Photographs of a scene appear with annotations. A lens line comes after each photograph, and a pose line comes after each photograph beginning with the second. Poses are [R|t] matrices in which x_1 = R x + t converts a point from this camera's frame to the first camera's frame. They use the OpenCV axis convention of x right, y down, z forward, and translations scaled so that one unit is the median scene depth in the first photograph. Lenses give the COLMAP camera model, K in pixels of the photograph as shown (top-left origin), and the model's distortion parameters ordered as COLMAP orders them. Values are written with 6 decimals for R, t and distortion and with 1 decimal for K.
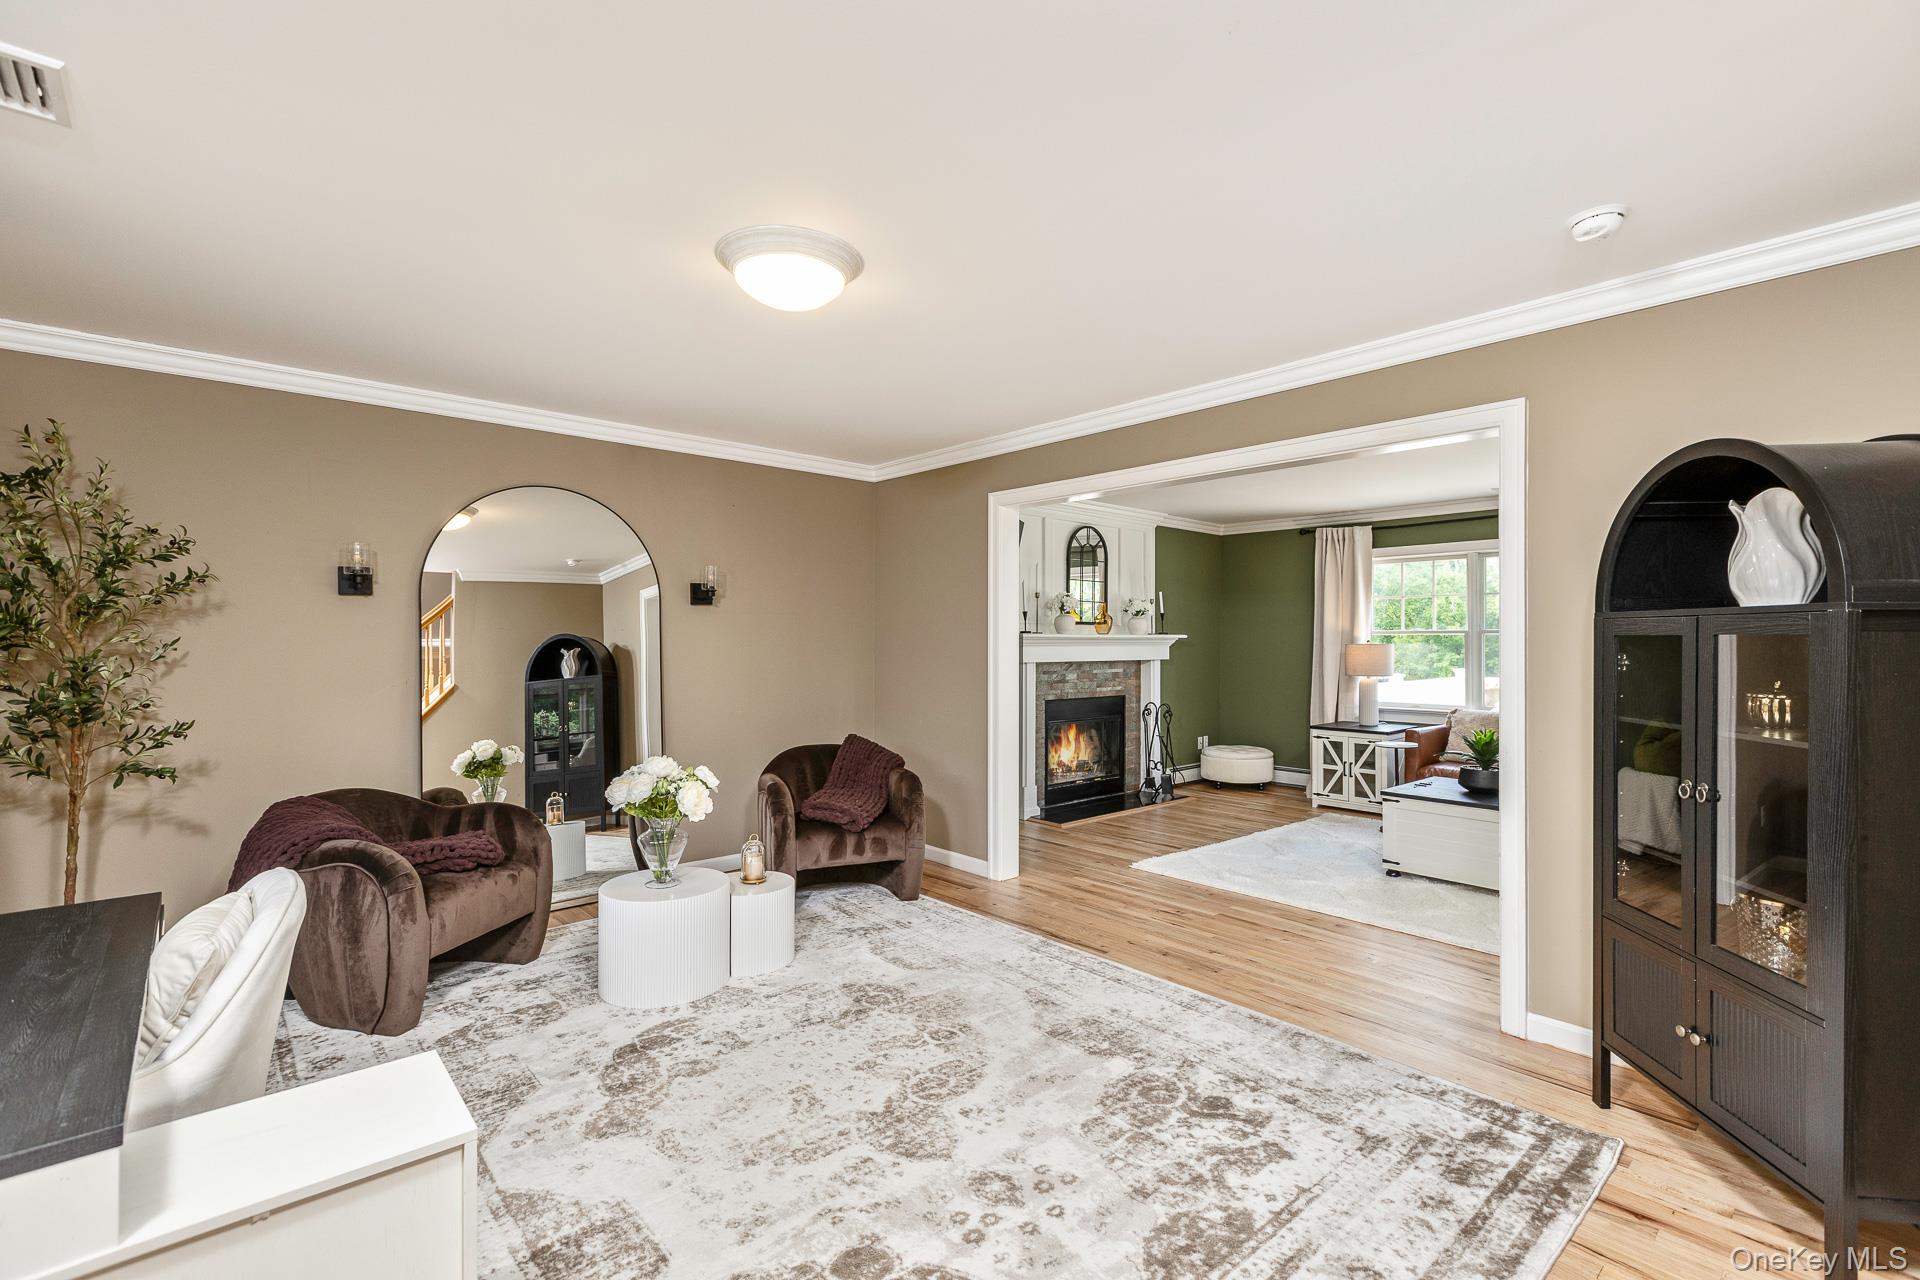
lens RADIAL K [[878.5, 0, 953.3], [0, 878.5, 666.0], [0, 0, 1]] dist [0.001001, 0.000105]
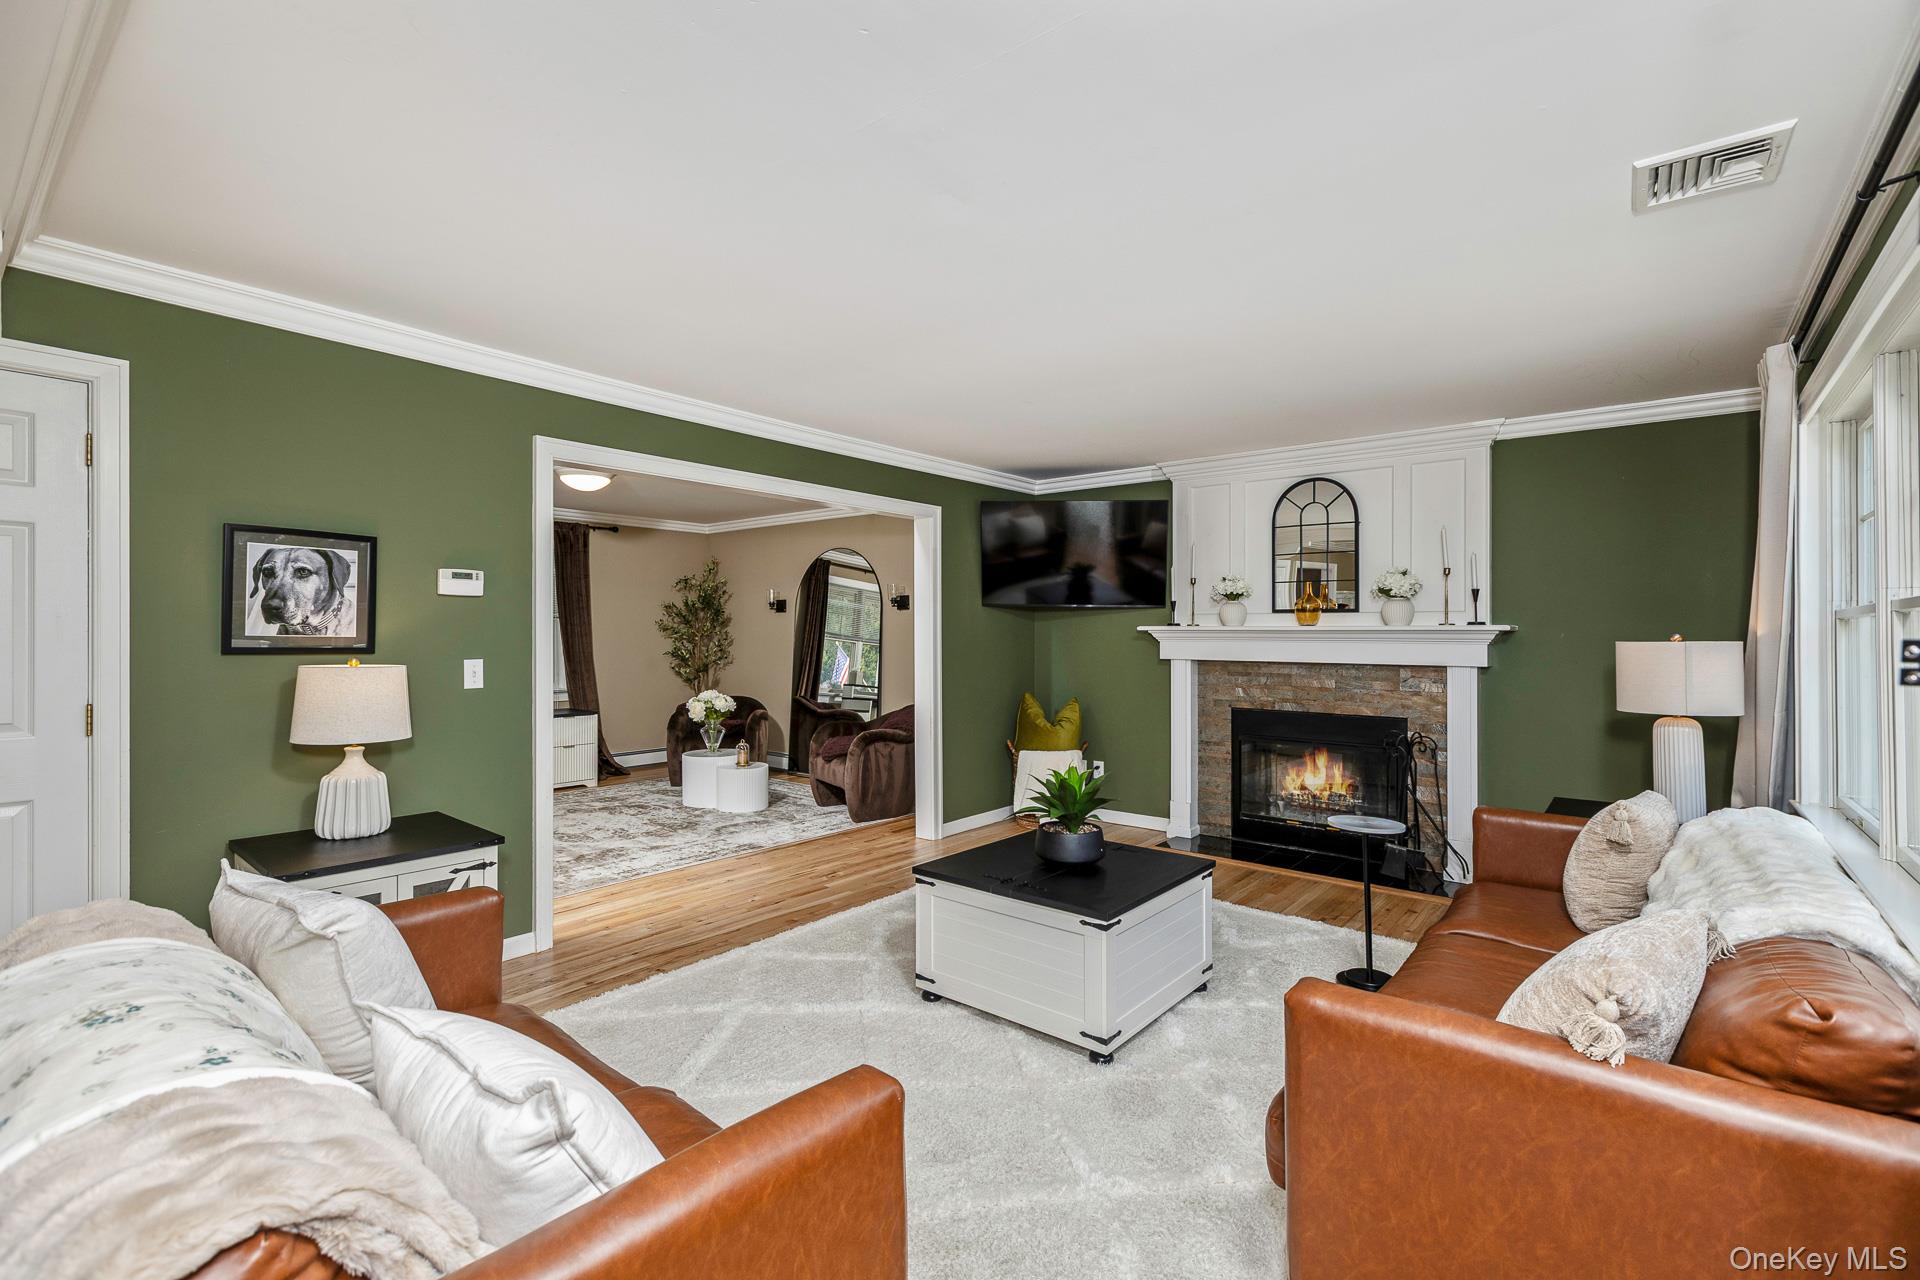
lens RADIAL K [[878.5, 0, 926.3], [0, 878.5, 637.6], [0, 0, 1]] dist [0.001001, 0.000105]
pose [[0.135912, 0.001991, -0.990719, 0.791503], [-0.030714, 0.999526, -0.002204, -0.014049], [0.990245, 0.030729, 0.135909, 0.551032]]
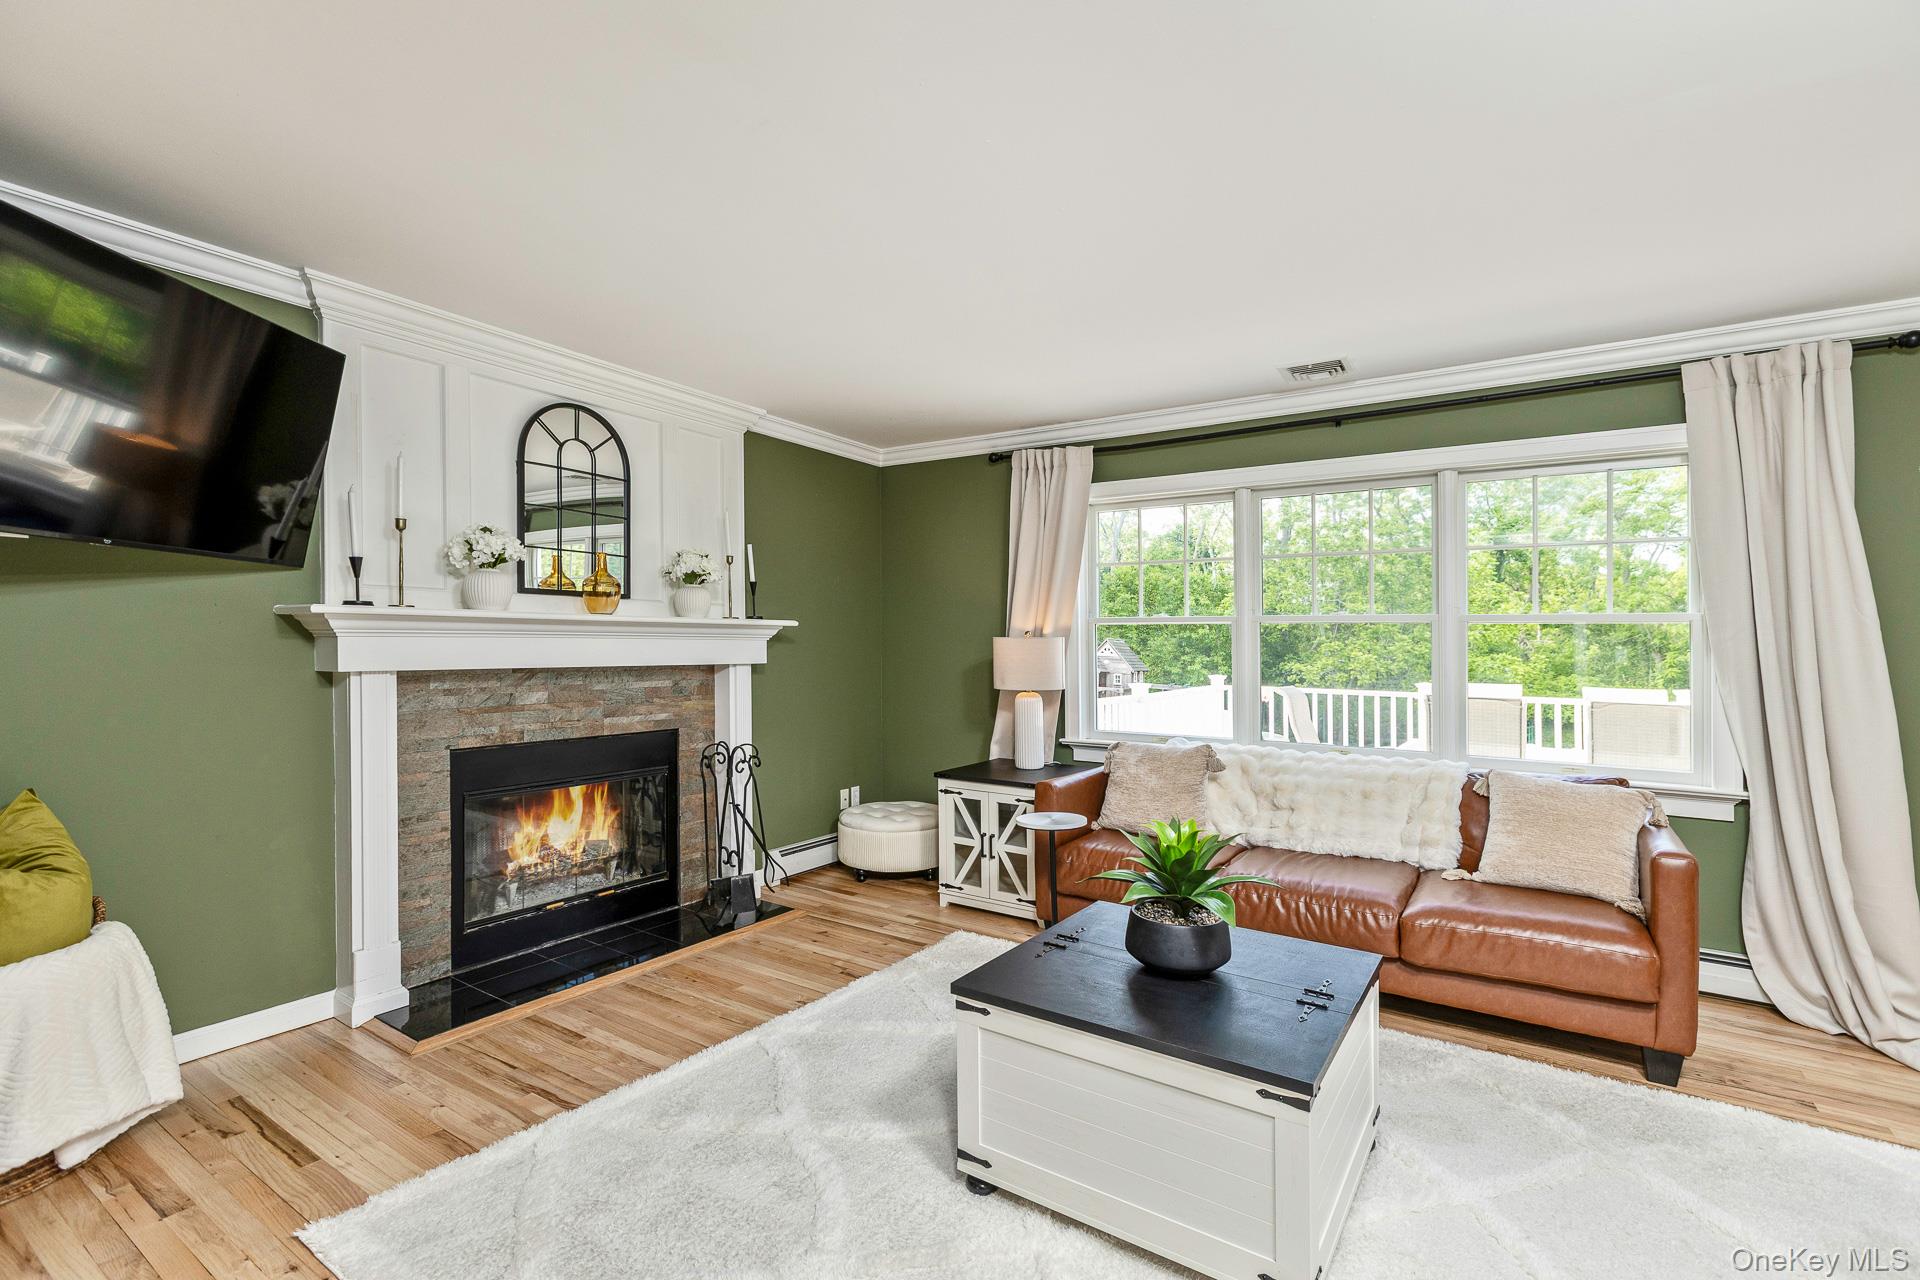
lens RADIAL K [[878.5, 0, 969.2], [0, 878.5, 635.4], [0, 0, 1]] dist [0.001001, 0.000105]
pose [[0.967009, 0.008016, 0.254616, 0.230974], [0.001475, 0.999312, -0.037064, -0.004316], [-0.254738, 0.036217, 0.966332, 0.420249]]
